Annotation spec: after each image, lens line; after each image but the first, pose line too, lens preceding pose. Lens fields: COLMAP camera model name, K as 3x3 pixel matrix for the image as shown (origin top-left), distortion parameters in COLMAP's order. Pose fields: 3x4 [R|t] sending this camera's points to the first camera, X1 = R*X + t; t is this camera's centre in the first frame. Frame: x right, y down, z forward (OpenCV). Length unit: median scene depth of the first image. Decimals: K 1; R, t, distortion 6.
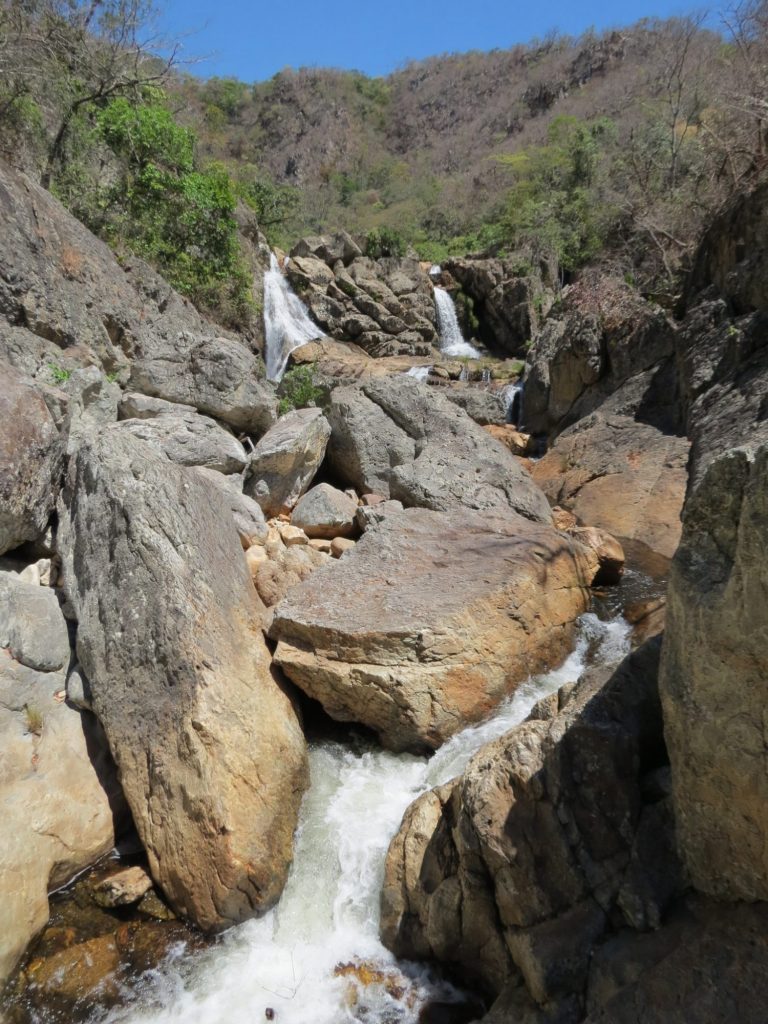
lens RADIAL K [[730.6, 0, 391.7], [0, 730.6, 512.2], [0, 0, 1]] dist [-0.023037, -0.000622]
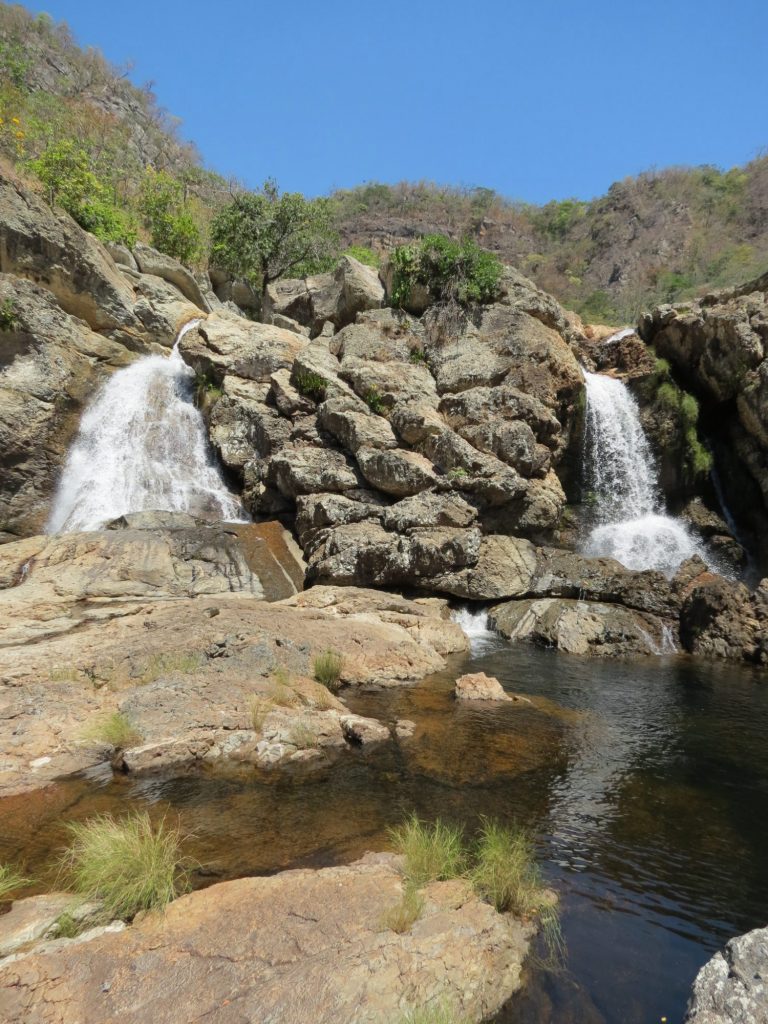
lens RADIAL K [[730.6, 0, 391.7], [0, 730.6, 512.2], [0, 0, 1]] dist [-0.023037, -0.000622]
pose [[0.885136, 0.023249, -0.464751, 0.159120], [-0.098523, 0.985471, -0.138344, -0.180014], [0.454783, 0.168242, 0.874567, 0.657659]]
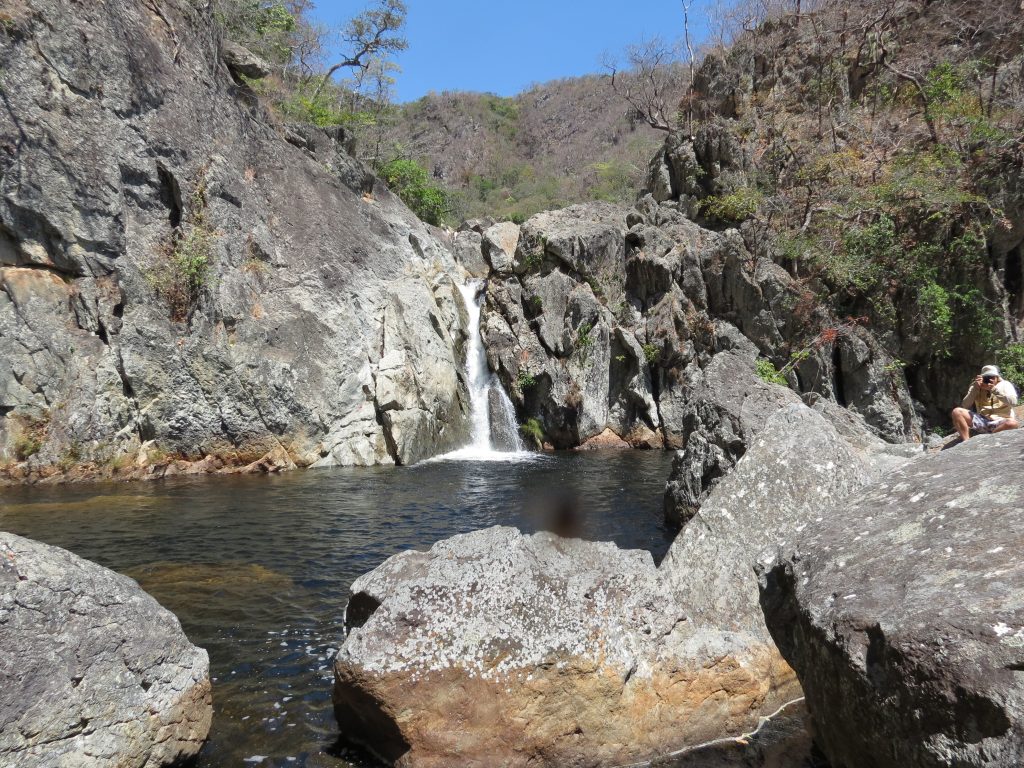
lens RADIAL K [[730.6, 0, 516.7], [0, 730.6, 376.4], [0, 0, 1]] dist [-0.023037, -0.000622]
pose [[0.999694, -0.020694, -0.013560, 0.009284], [0.018253, 0.986882, -0.160411, 0.237831], [0.016701, 0.160114, 0.986957, -0.569848]]
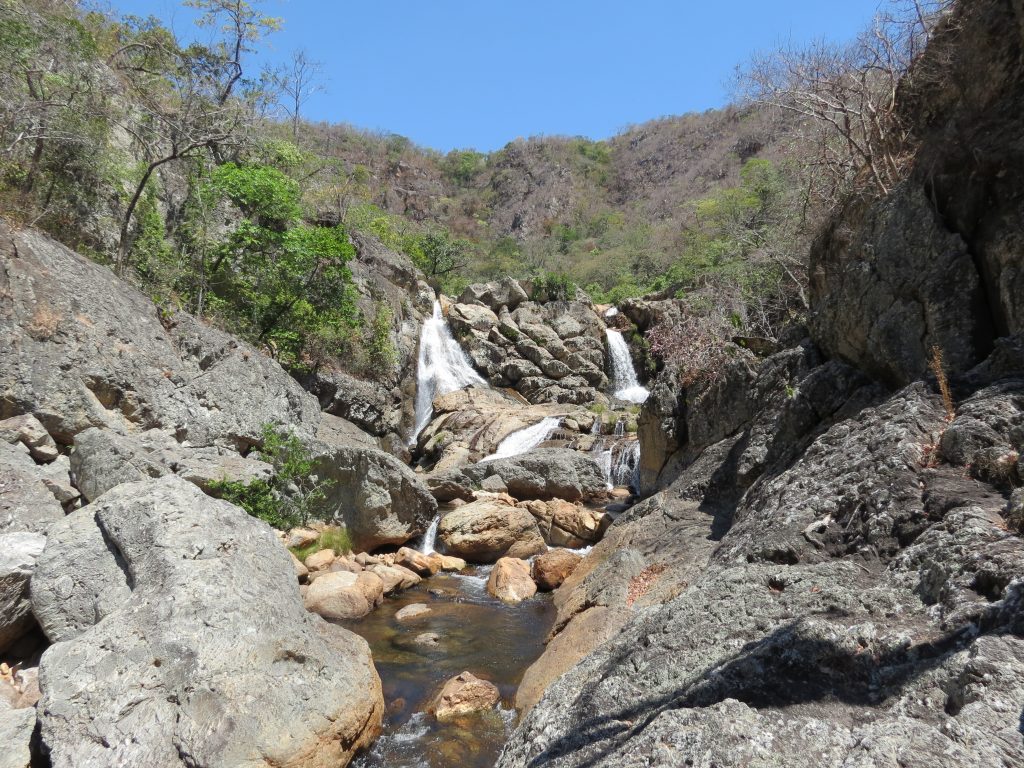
lens RADIAL K [[730.6, 0, 516.7], [0, 730.6, 376.4], [0, 0, 1]] dist [-0.023037, -0.000622]
pose [[0.988214, -0.014891, -0.152350, 0.091604], [-0.020709, 0.973102, -0.229443, -0.028404], [0.151669, 0.229894, 0.961325, 0.081023]]
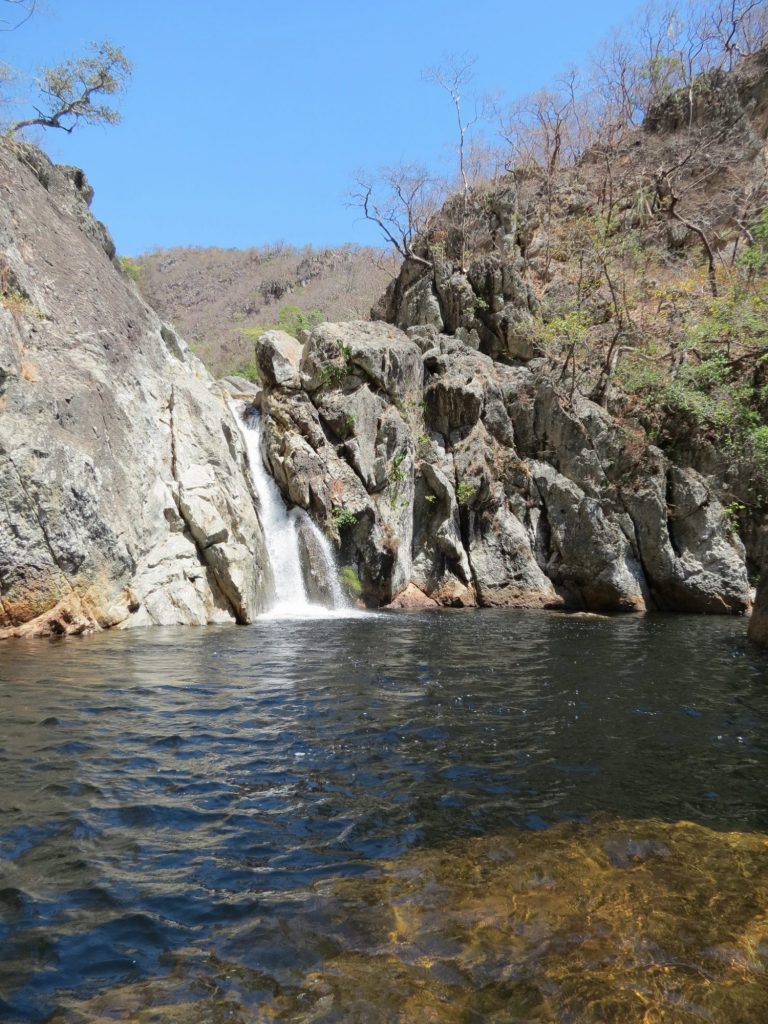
lens RADIAL K [[730.6, 0, 391.7], [0, 730.6, 512.2], [0, 0, 1]] dist [-0.023037, -0.000622]
pose [[0.939518, 0.006307, 0.342442, -0.094845], [0.068289, 0.976306, -0.205336, 0.239120], [-0.335624, 0.216302, 0.916826, -0.448819]]
